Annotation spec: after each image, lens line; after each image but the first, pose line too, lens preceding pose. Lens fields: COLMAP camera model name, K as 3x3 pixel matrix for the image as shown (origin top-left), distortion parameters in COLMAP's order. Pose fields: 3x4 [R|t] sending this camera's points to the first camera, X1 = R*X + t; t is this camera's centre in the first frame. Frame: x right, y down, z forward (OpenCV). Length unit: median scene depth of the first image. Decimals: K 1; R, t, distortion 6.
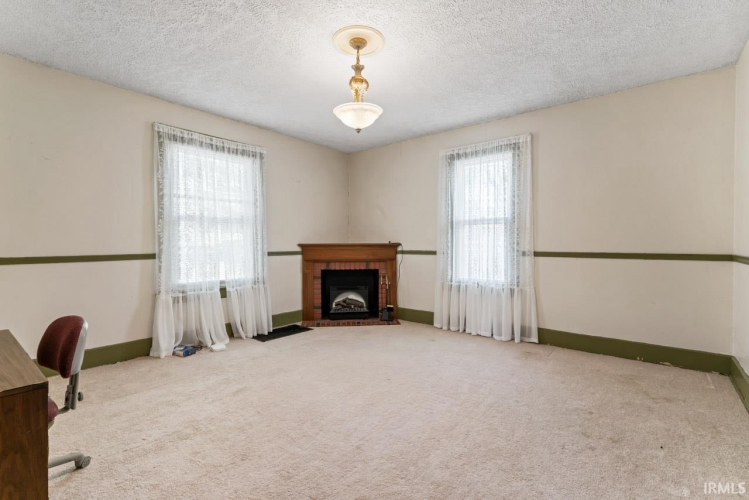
lens RADIAL K [[342.9, 0, 375.0], [0, 342.9, 250.3], [0, 0, 1]] dist [0.000878, 0.001113]
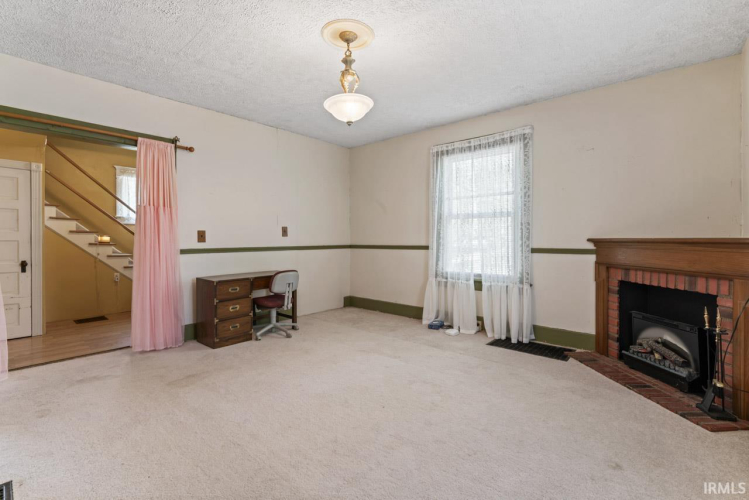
lens RADIAL K [[342.9, 0, 376.4], [0, 342.9, 243.2], [0, 0, 1]] dist [0.000878, 0.001113]
pose [[-0.024360, 0.013383, -0.999614, 0.503625], [-0.021205, 0.999679, 0.013900, -0.010303], [0.999478, 0.021536, -0.024068, 0.601775]]
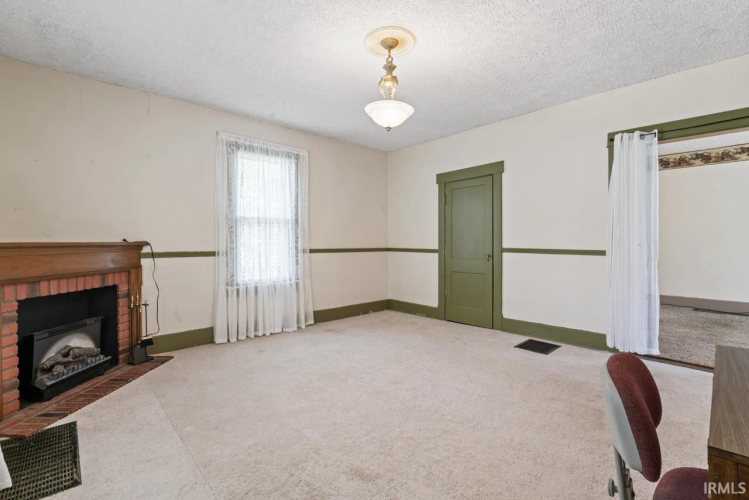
lens RADIAL K [[342.9, 0, 373.4], [0, 342.9, 244.2], [0, 0, 1]] dist [0.000878, 0.001113]
pose [[0.132092, -0.002875, 0.991233, -0.571404], [0.021044, 0.999779, 0.000095, -0.007609], [-0.991014, 0.020847, 0.132123, 0.499412]]
